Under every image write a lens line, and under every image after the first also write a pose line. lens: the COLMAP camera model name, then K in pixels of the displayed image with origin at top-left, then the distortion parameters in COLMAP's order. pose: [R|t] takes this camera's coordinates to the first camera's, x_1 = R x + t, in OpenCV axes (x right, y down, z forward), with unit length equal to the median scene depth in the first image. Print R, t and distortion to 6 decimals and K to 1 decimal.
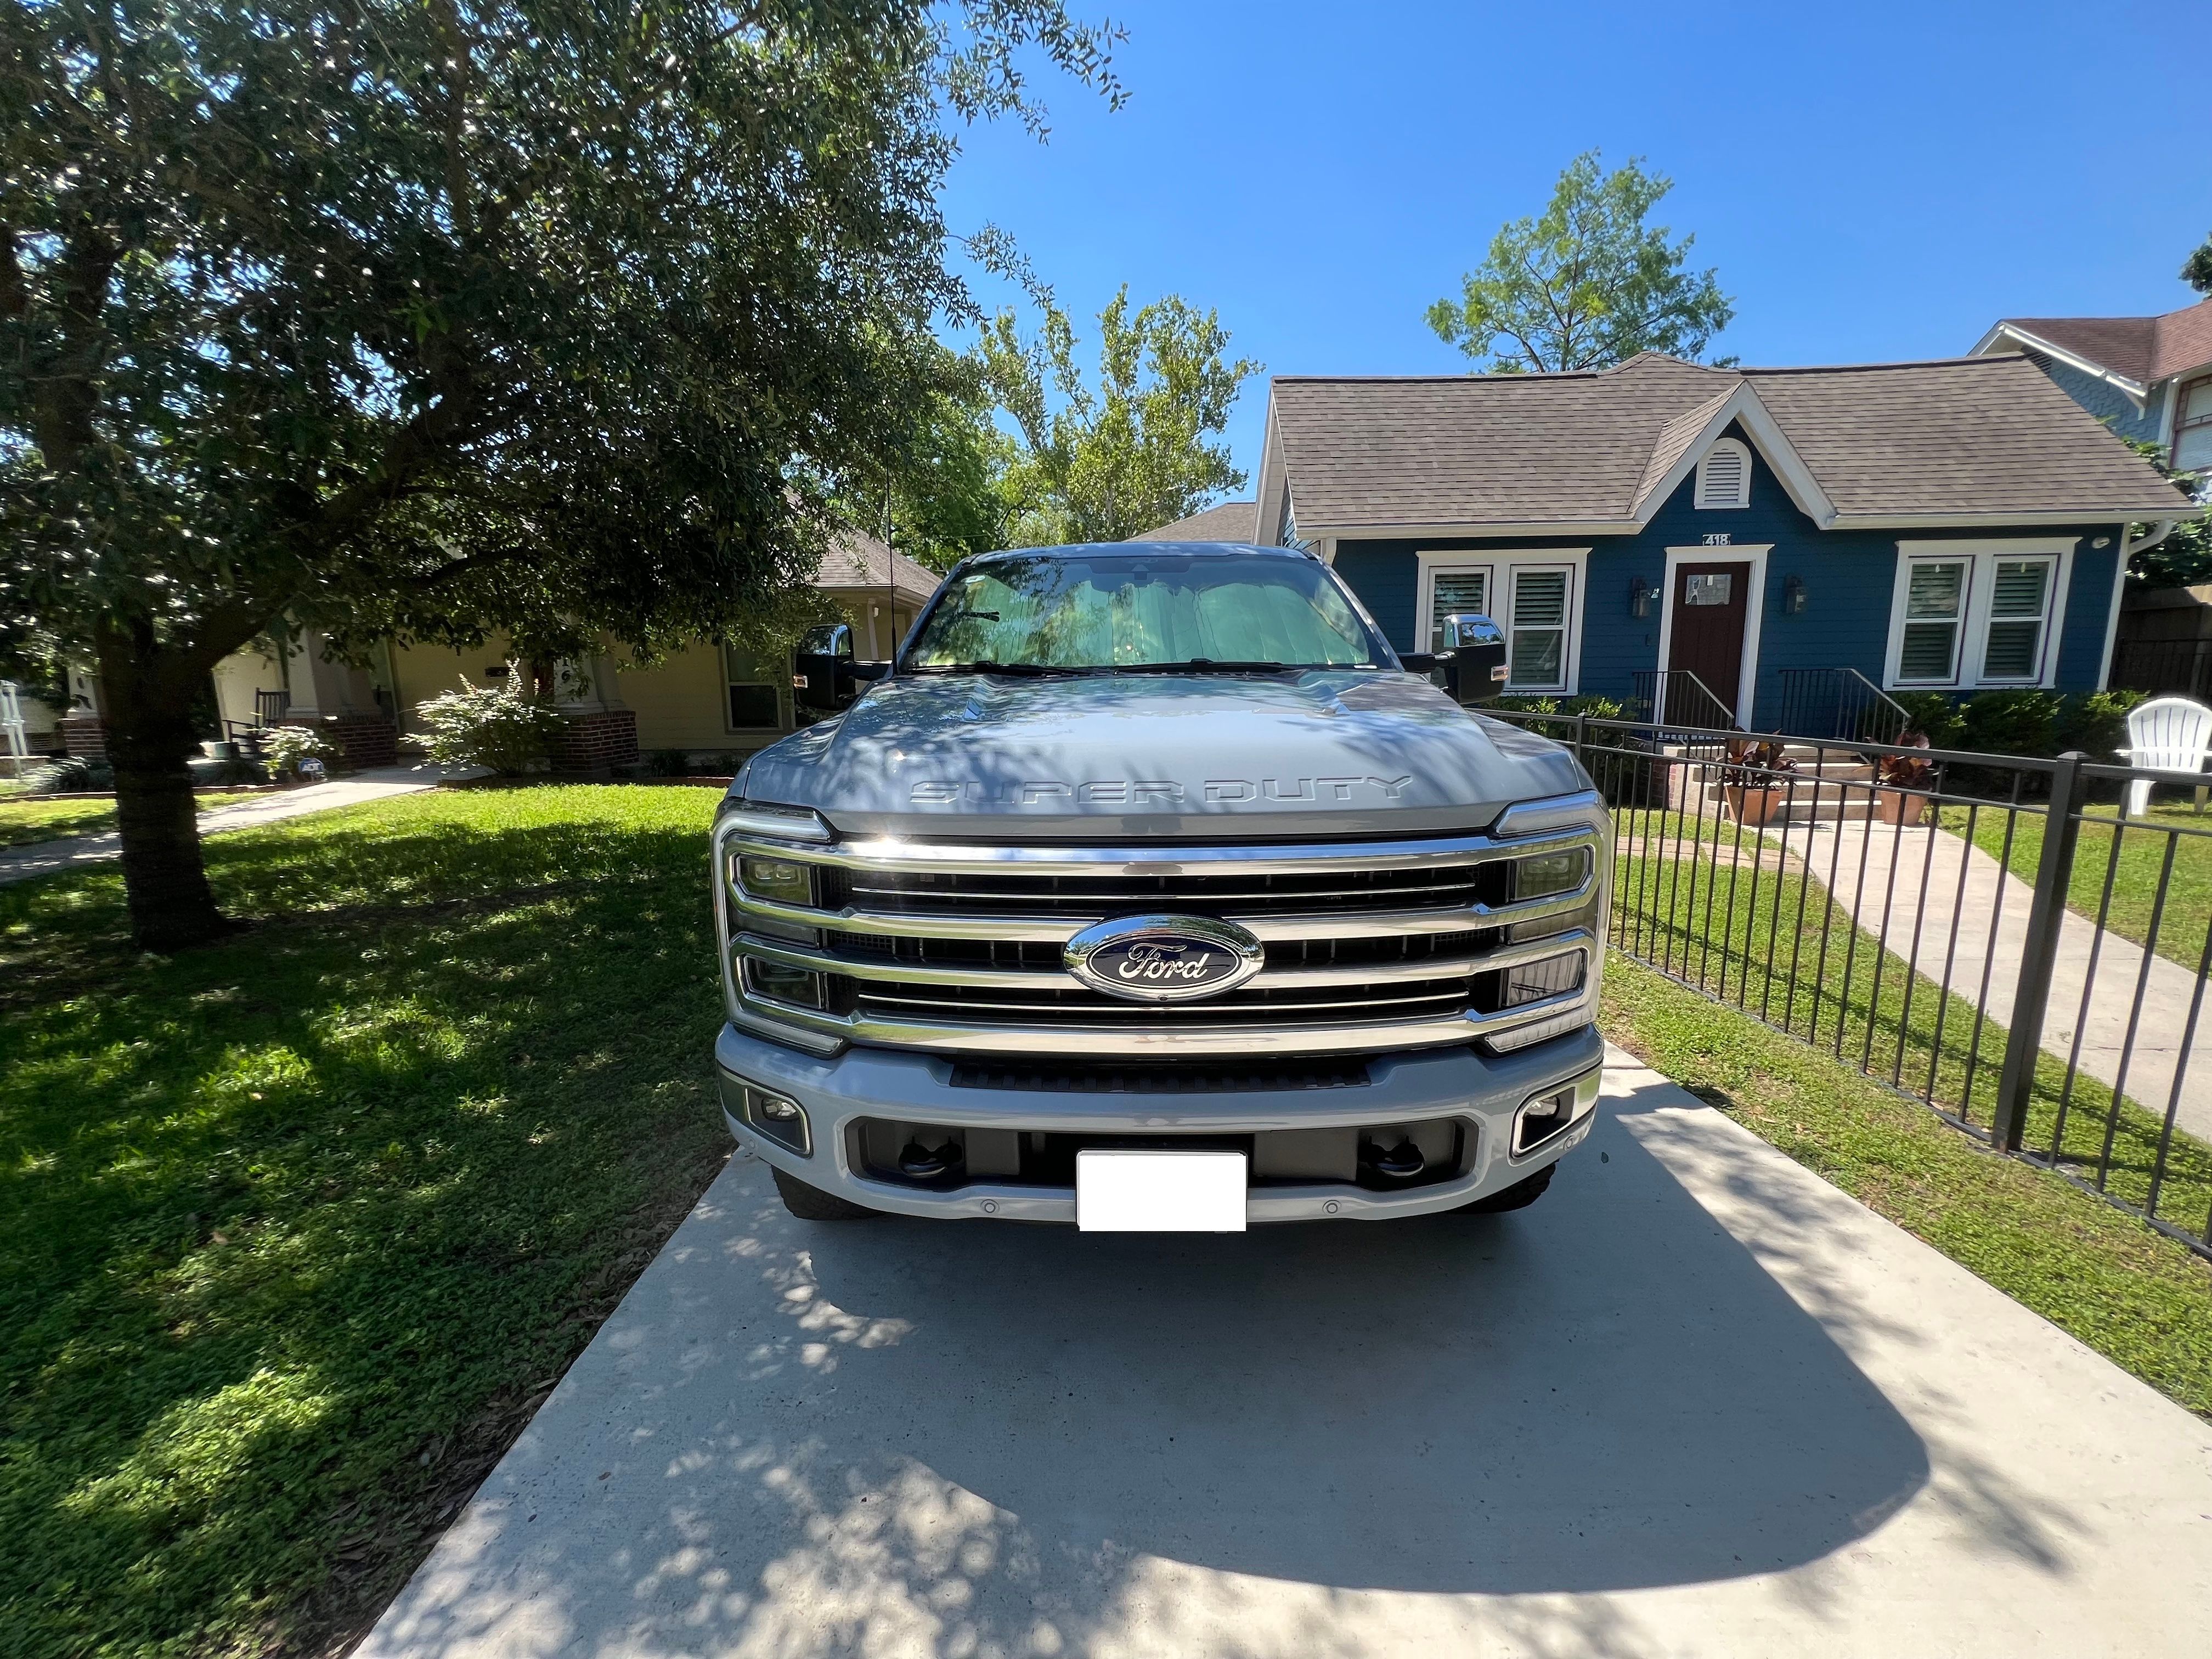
lens RADIAL K [[888.5, 0, 1107.2], [0, 888.5, 833.7], [0, 0, 1]] dist [-0.000239, 0.000182]
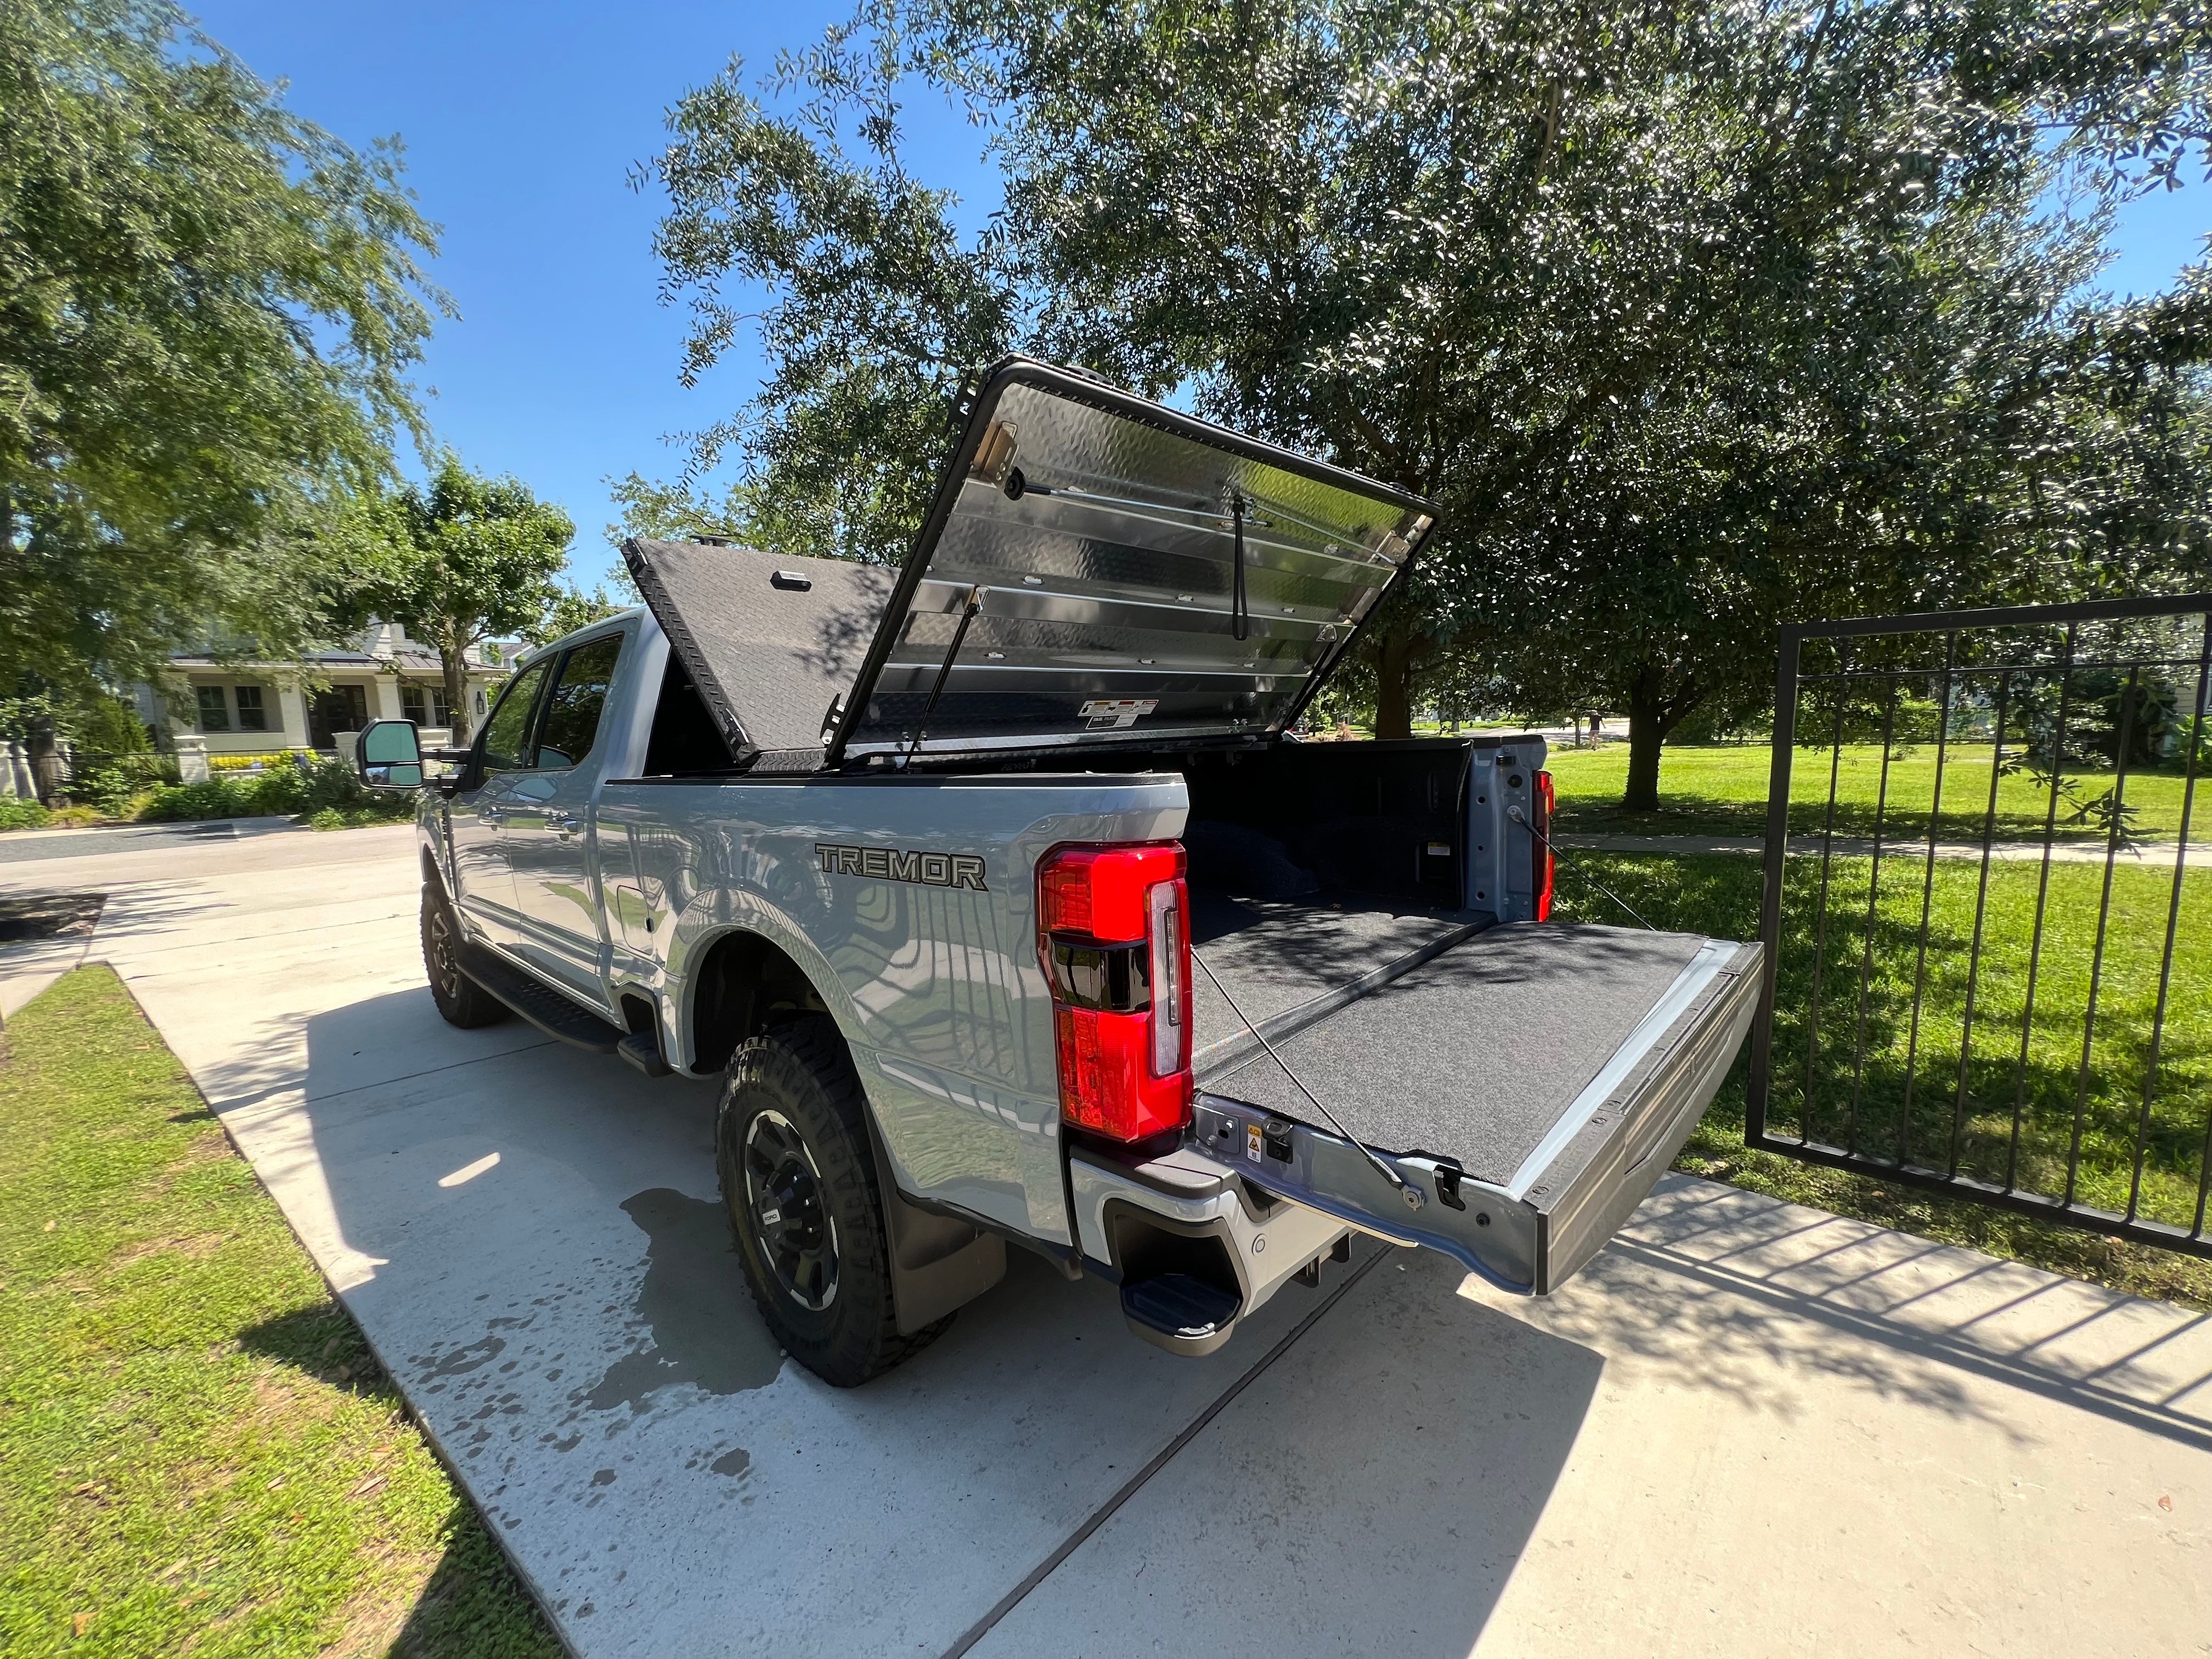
lens RADIAL K [[888.2, 0, 1111.1], [0, 888.2, 831.4], [0, 0, 1]] dist [-0.000352, 0.000174]
pose [[-0.680567, 0.127983, -0.721422, 0.204049], [-0.096977, 0.960229, 0.261833, -0.163586], [0.726240, 0.248156, -0.641089, 0.821359]]
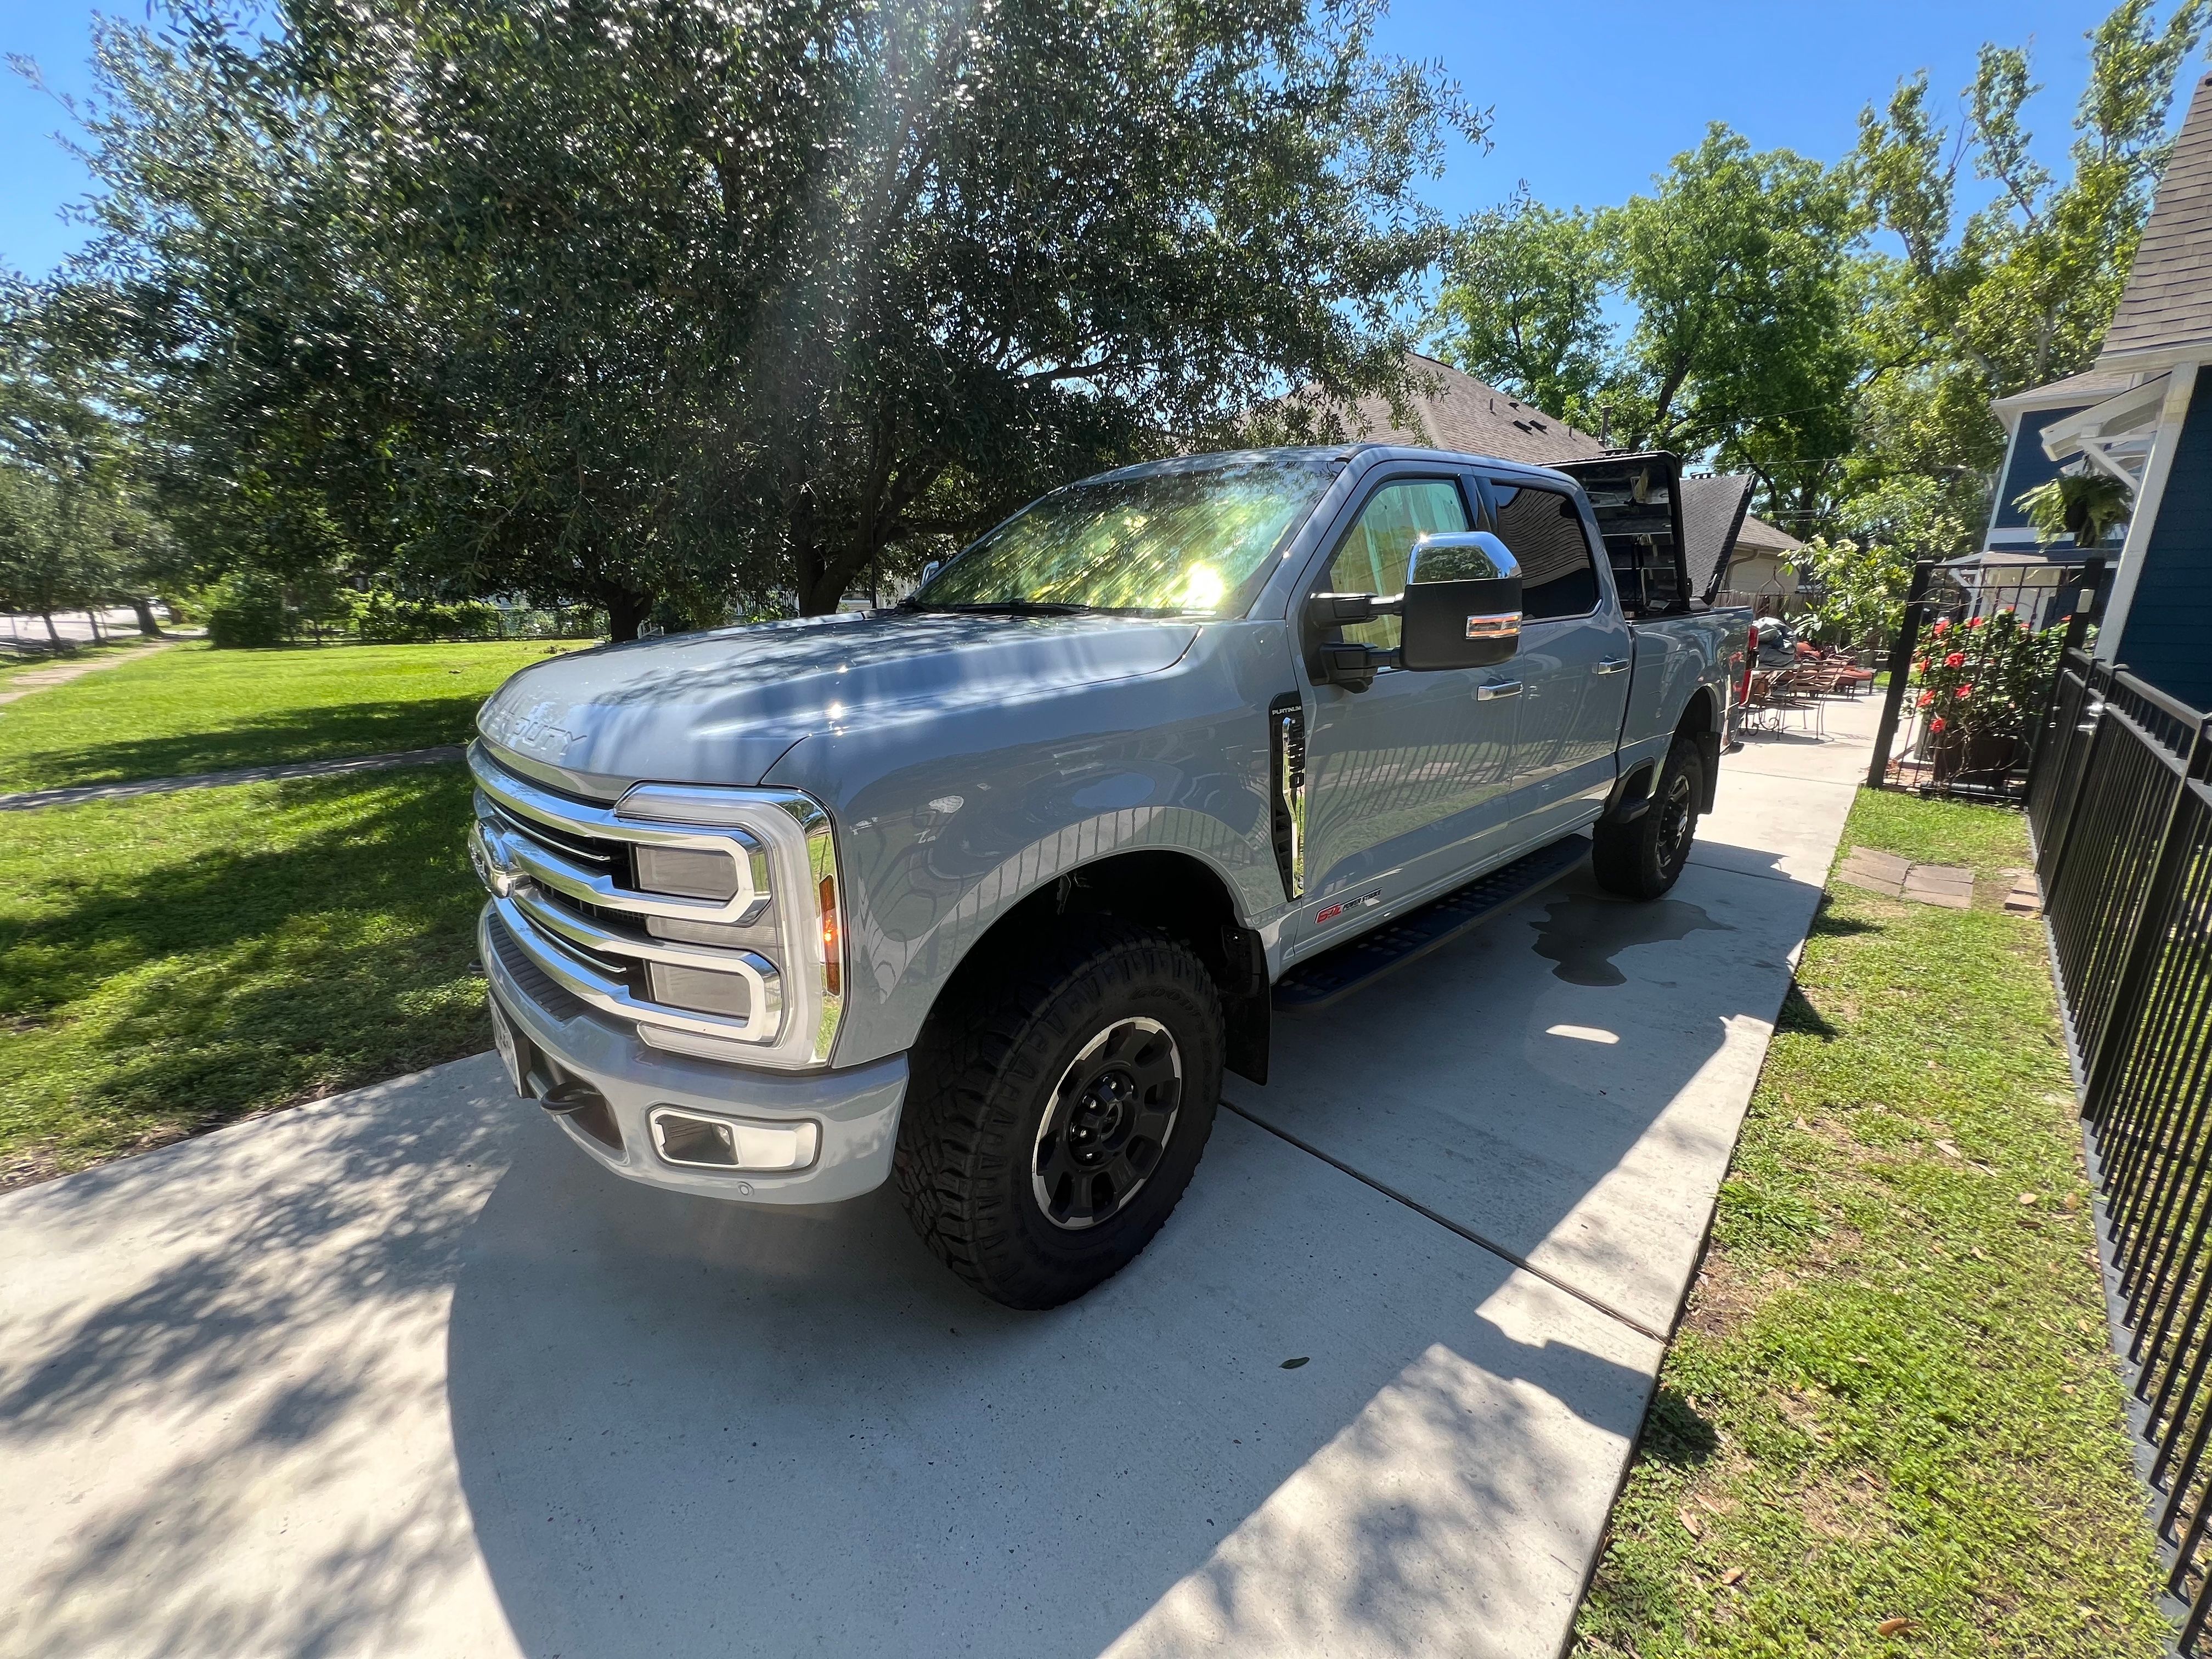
lens RADIAL K [[888.5, 0, 1107.2], [0, 888.5, 833.7], [0, 0, 1]] dist [-0.000239, 0.000182]
pose [[0.687620, 0.201387, -0.697583, 0.234707], [-0.138256, 0.979502, 0.146494, -0.029717], [0.712786, -0.004287, 0.701368, 0.117619]]
